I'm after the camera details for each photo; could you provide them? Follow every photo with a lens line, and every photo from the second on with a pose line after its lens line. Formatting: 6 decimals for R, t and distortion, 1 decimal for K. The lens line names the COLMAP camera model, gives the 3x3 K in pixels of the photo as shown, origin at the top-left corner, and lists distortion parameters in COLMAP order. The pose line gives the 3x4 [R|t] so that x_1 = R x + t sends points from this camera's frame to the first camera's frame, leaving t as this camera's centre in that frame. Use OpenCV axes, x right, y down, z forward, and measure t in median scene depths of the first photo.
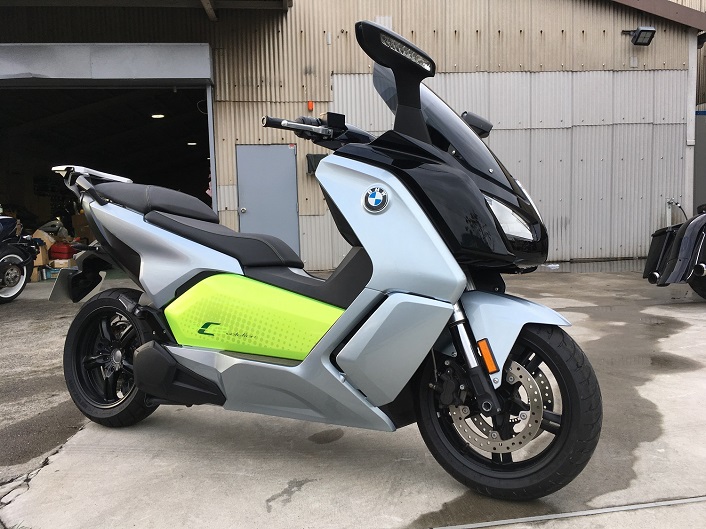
lens RADIAL K [[603.1, 0, 353.0], [0, 603.1, 264.5], [0, 0, 1]] dist [0.098945, -0.145844]
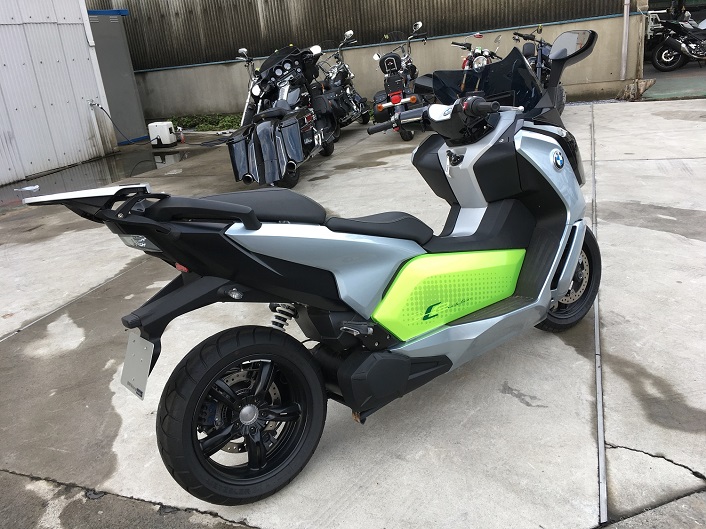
lens RADIAL K [[603.1, 0, 353.0], [0, 603.1, 264.5], [0, 0, 1]] dist [0.098945, -0.145844]
pose [[0.426122, -0.318118, 0.846889, -1.149168], [0.157616, 0.947923, 0.276764, -0.278588], [-0.890830, 0.015549, 0.454071, 0.653208]]
